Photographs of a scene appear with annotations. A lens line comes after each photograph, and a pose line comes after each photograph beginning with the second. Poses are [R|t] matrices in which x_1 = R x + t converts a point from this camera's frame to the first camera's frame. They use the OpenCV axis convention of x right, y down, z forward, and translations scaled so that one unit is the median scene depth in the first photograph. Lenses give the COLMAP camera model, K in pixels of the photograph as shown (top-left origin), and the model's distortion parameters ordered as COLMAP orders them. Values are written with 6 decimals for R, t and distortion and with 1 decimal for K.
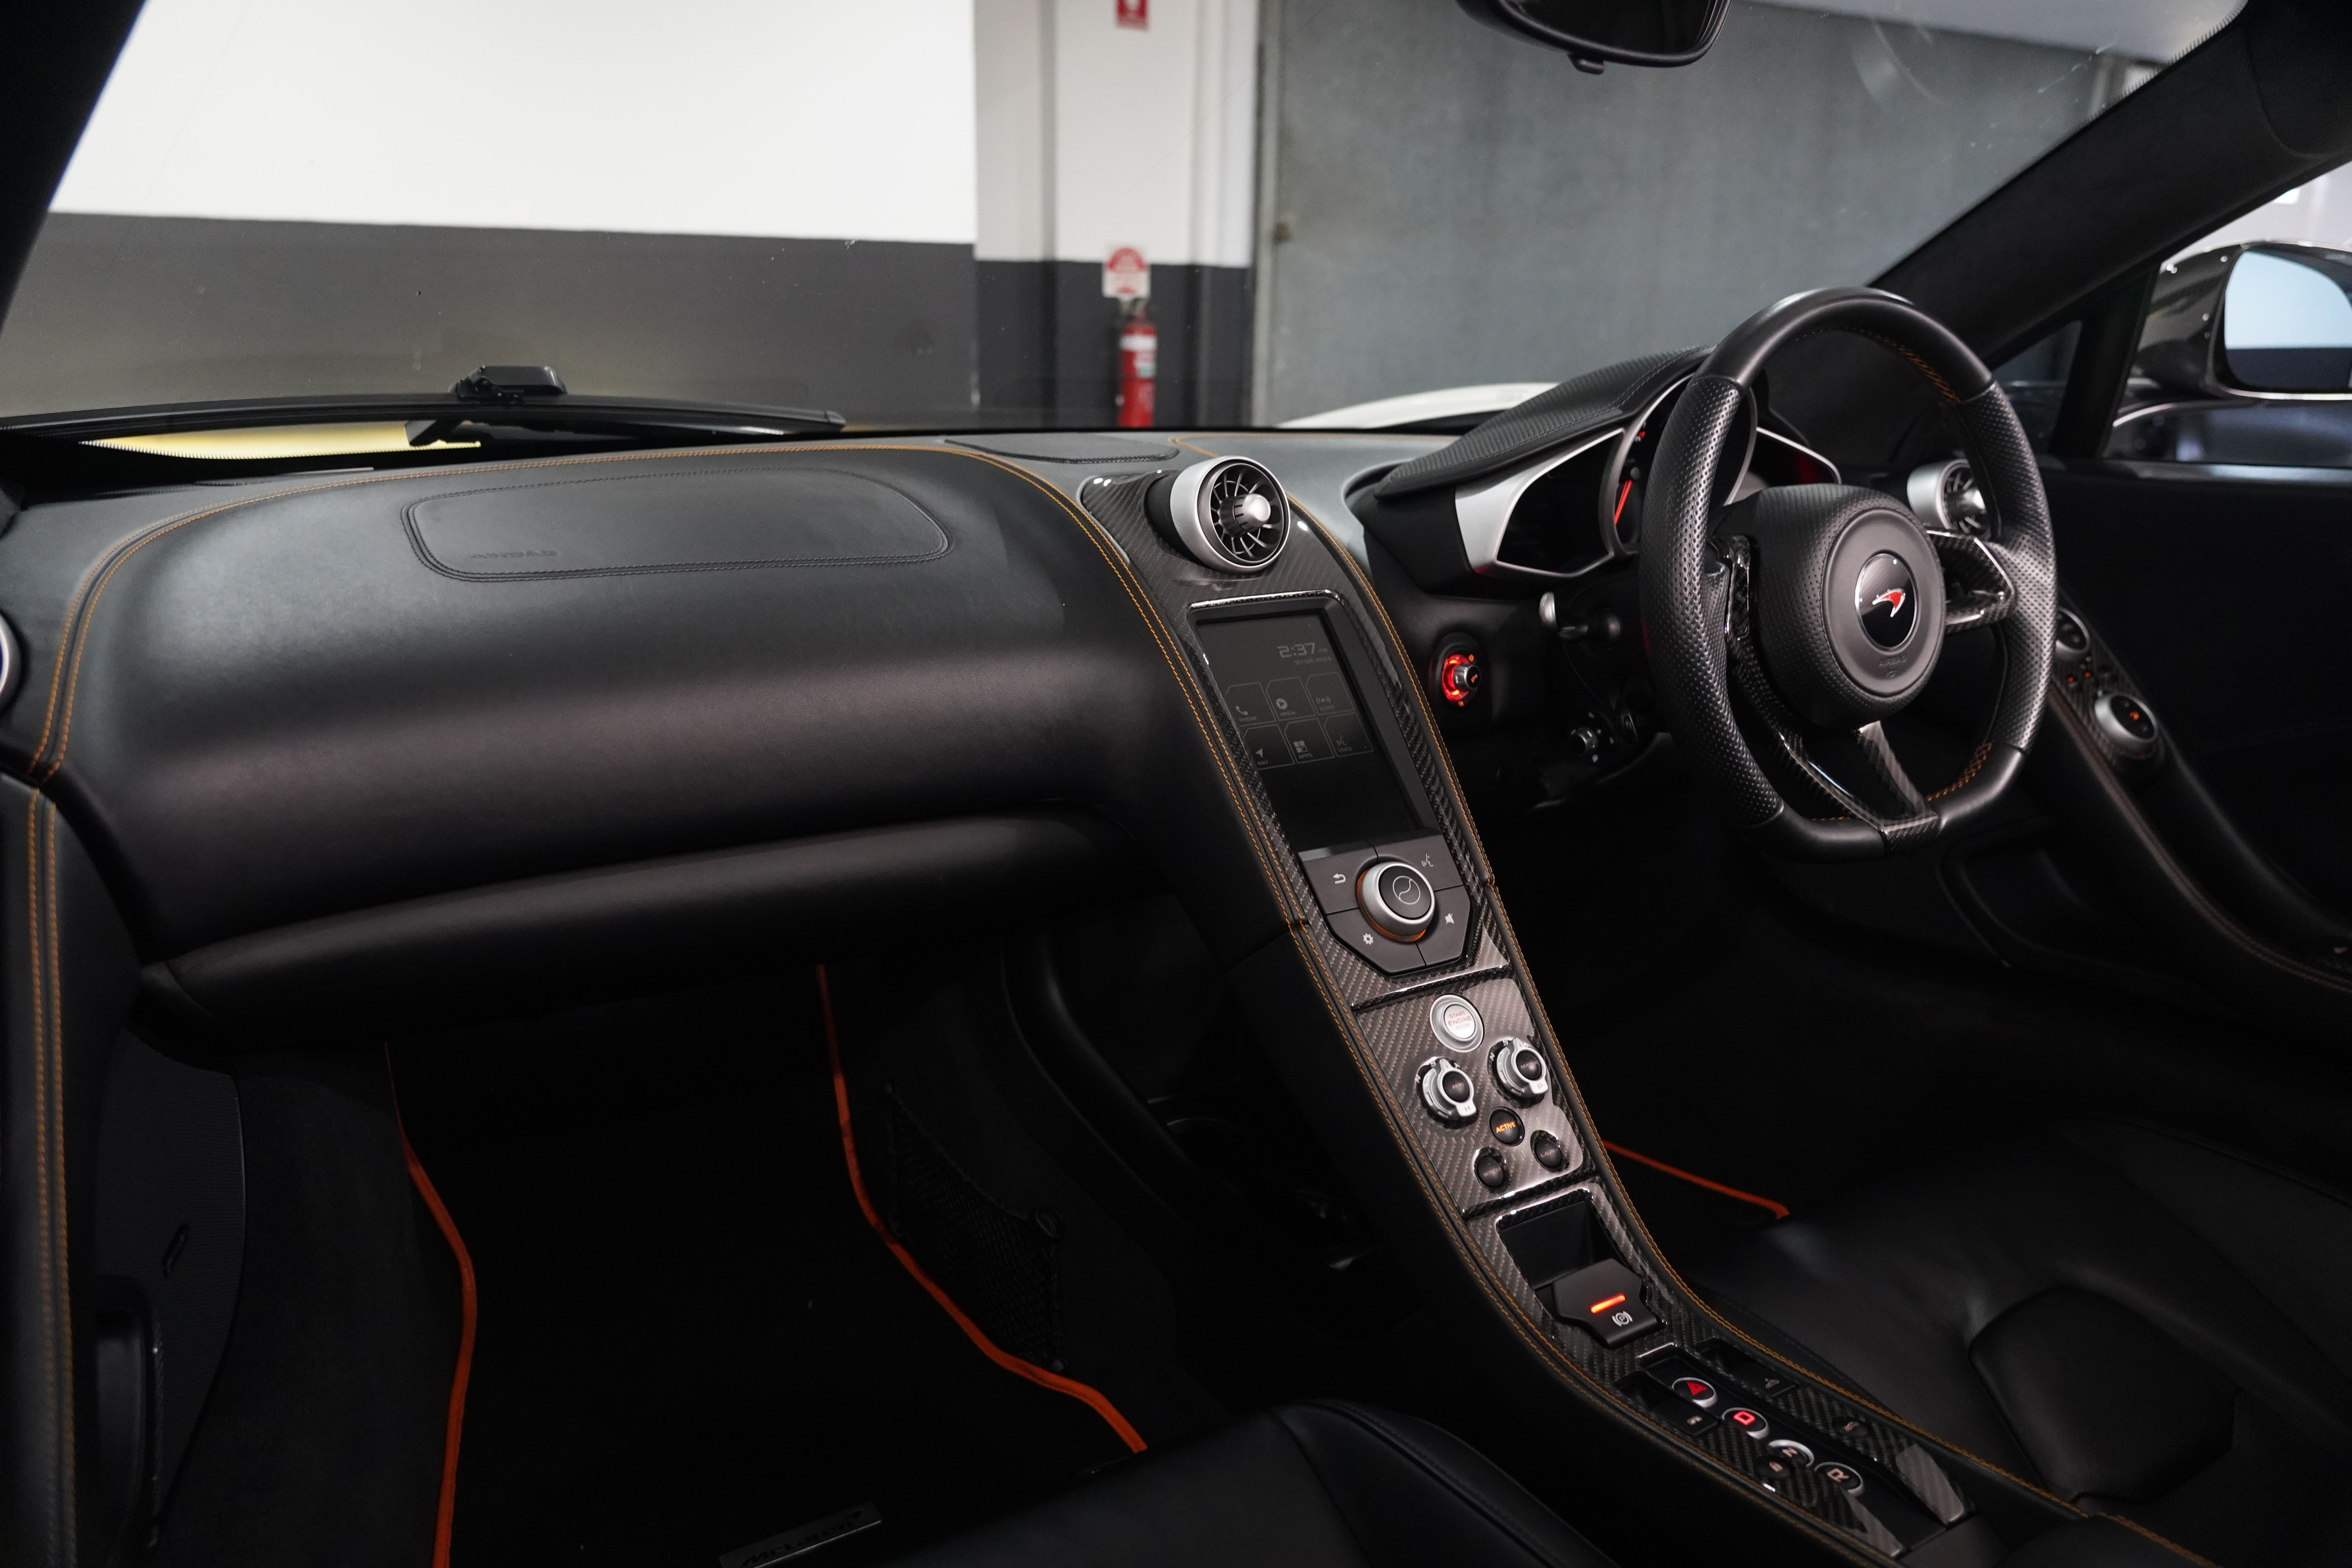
lens RADIAL K [[1638.2, 0, 1174.6], [0, 1638.2, 773.8], [0, 0, 1]] dist [0.016715, 0.007257]
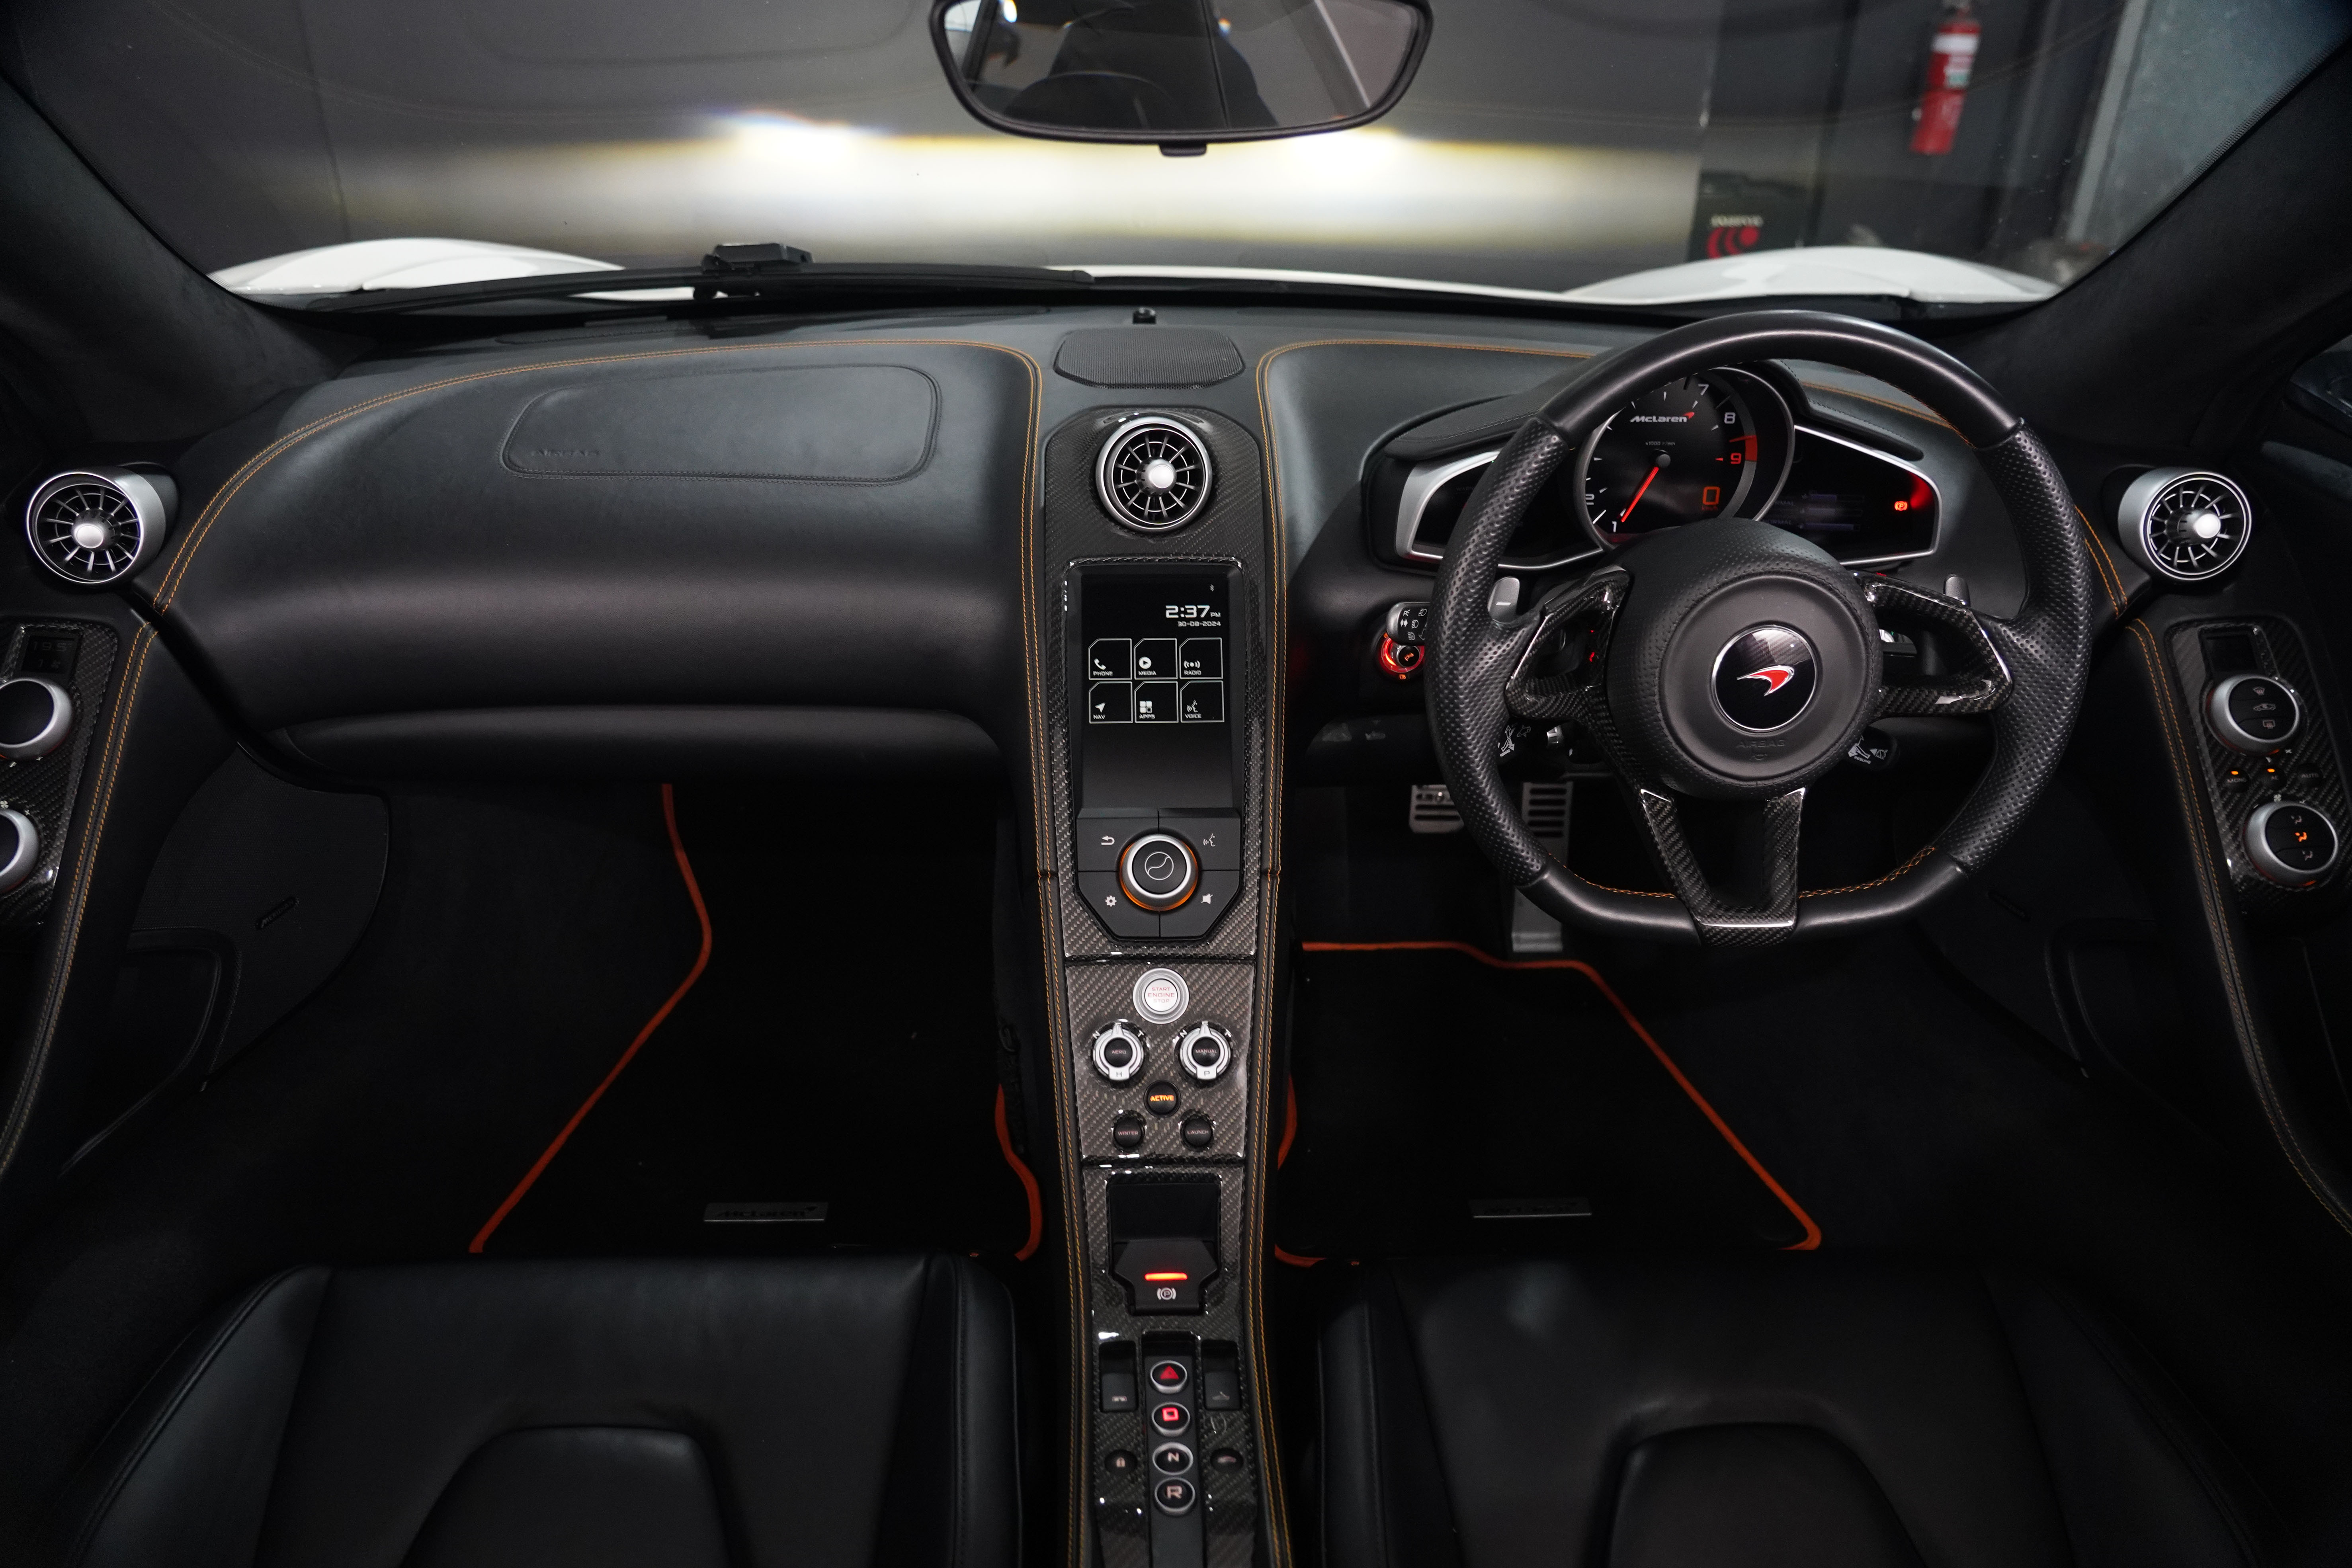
lens RADIAL K [[1638.2, 0, 1168.6], [0, 1638.2, 761.9], [0, 0, 1]] dist [0.016715, 0.007257]
pose [[0.865132, 0.219800, -0.450815, 0.569631], [-0.132142, 0.966988, 0.217881, -0.213425], [0.483823, -0.128924, 0.865618, 0.066294]]
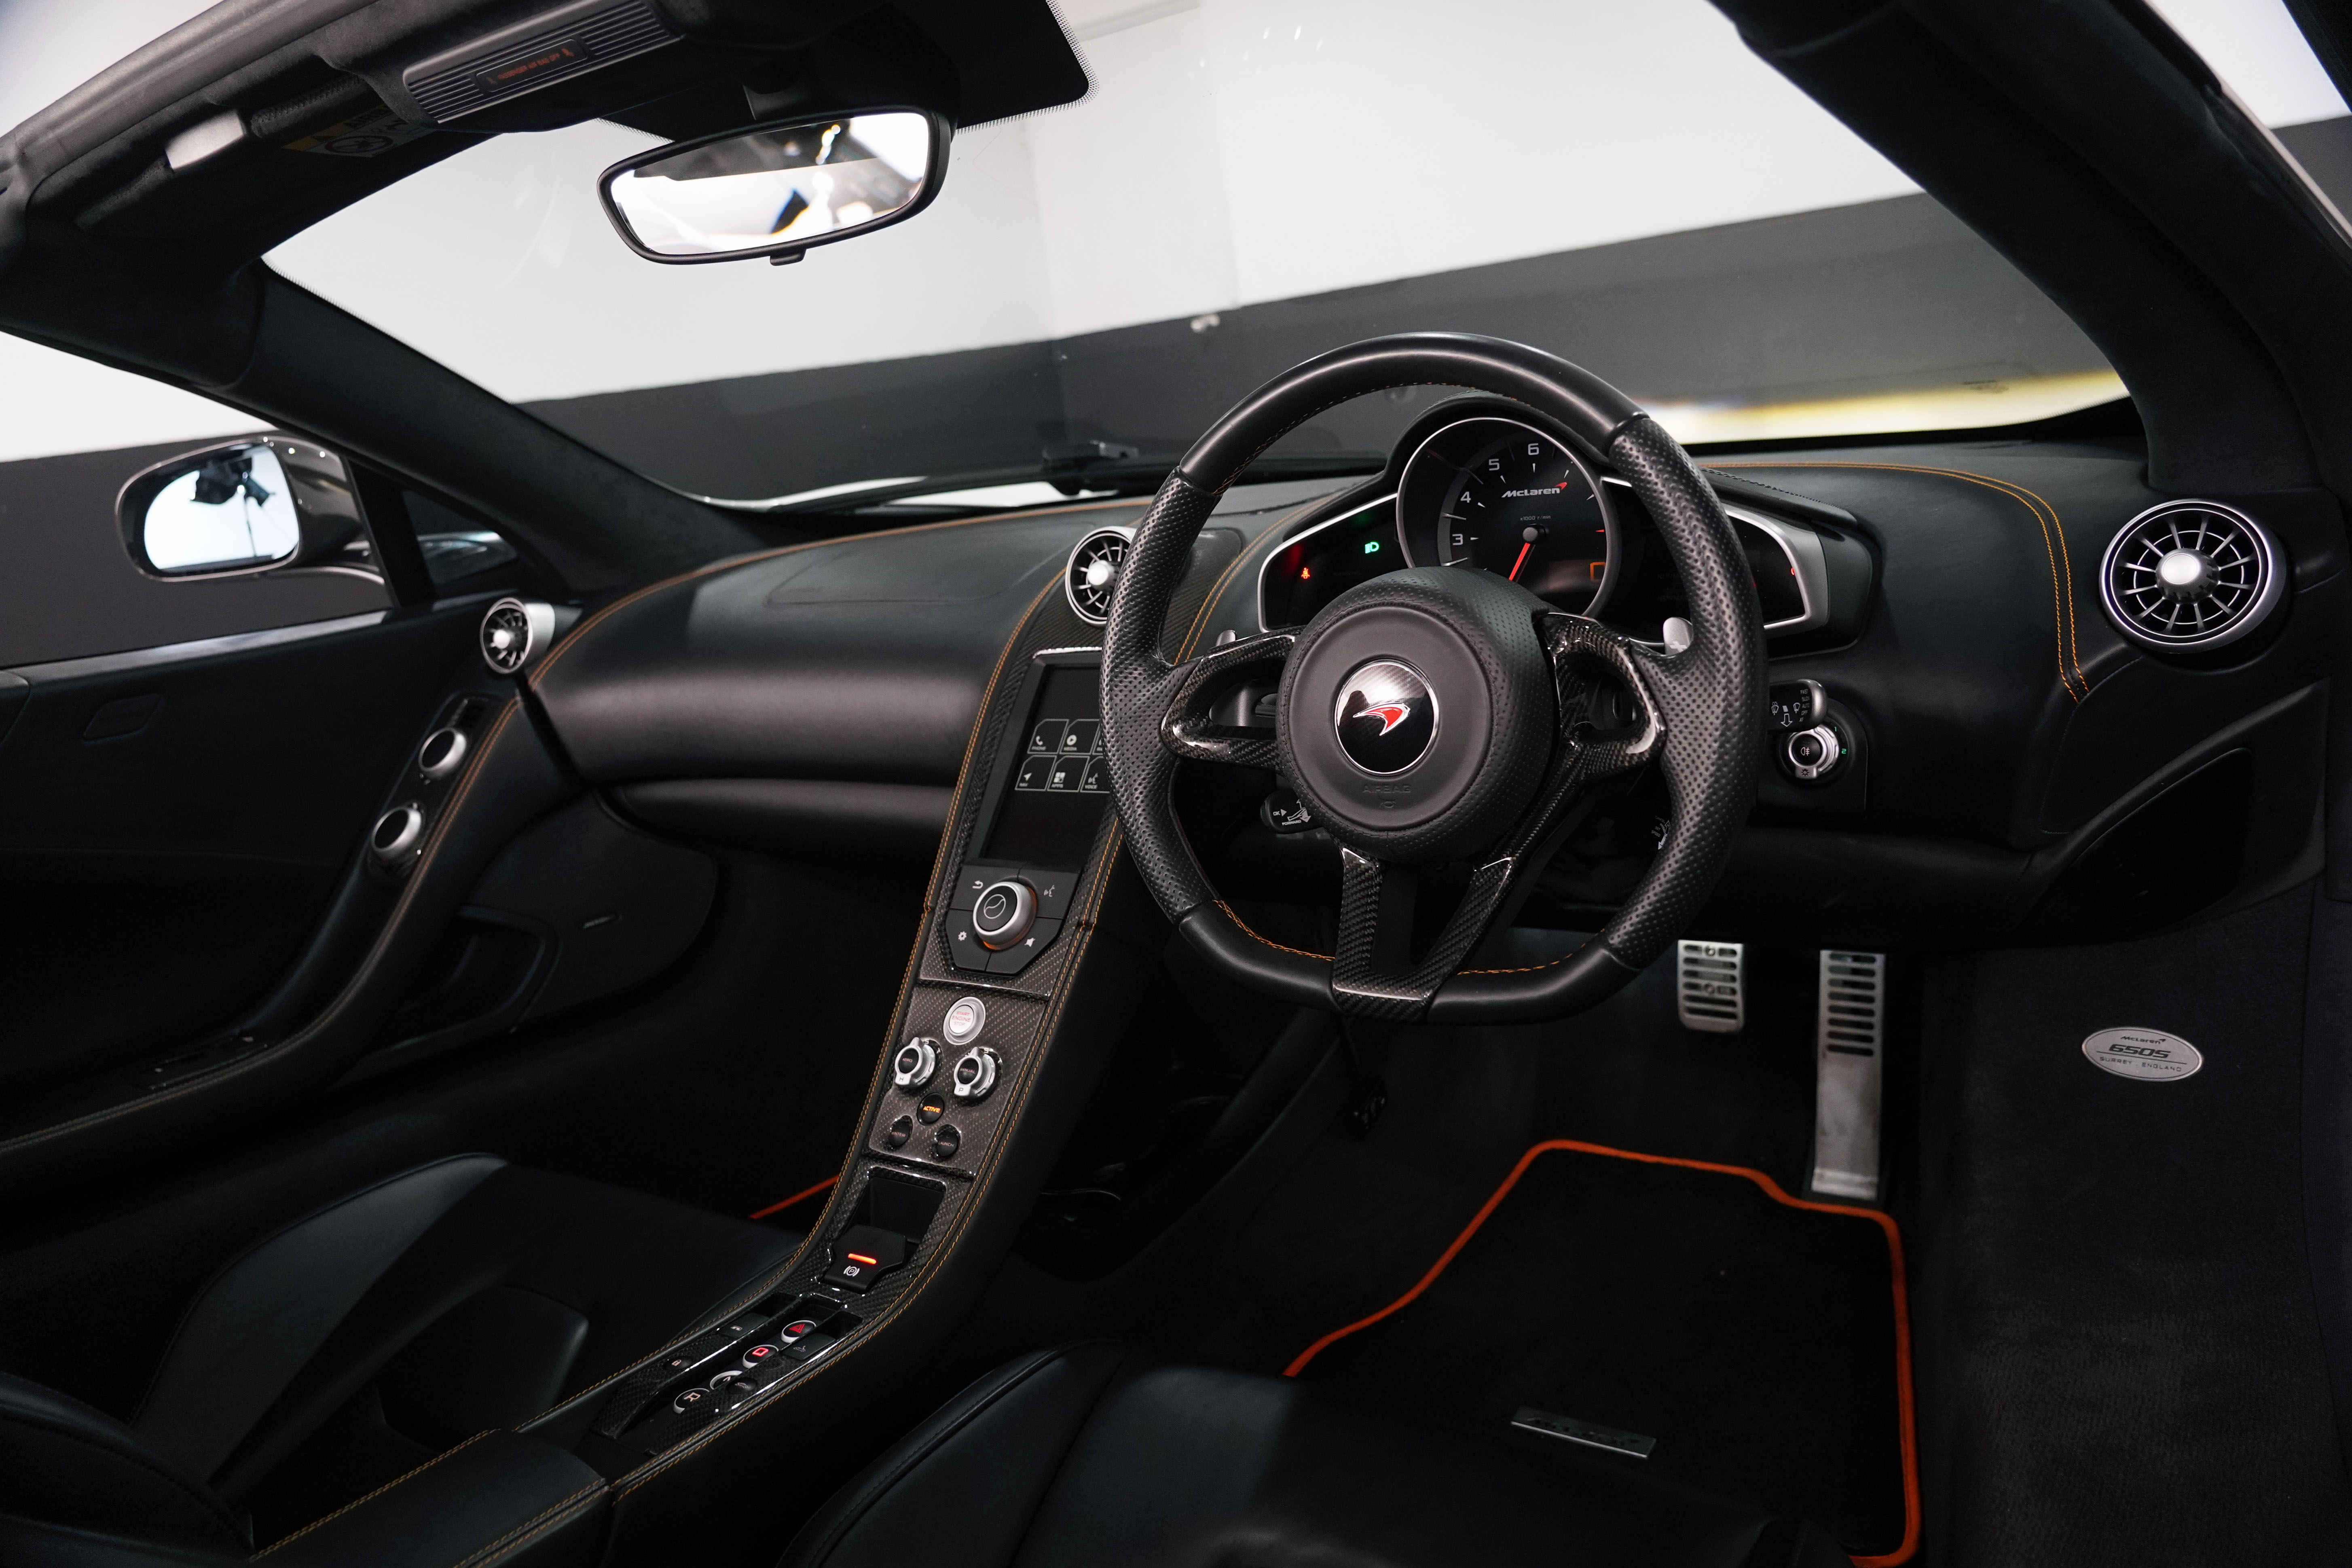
lens RADIAL K [[1638.4, 0, 1158.4], [0, 1638.4, 771.7], [0, 0, 1]] dist [0.016715, 0.007257]
pose [[0.406259, 0.151203, -0.901161, 1.145769], [-0.107431, 0.987278, 0.117220, -0.163548], [0.907421, 0.049190, 0.417335, 0.555673]]
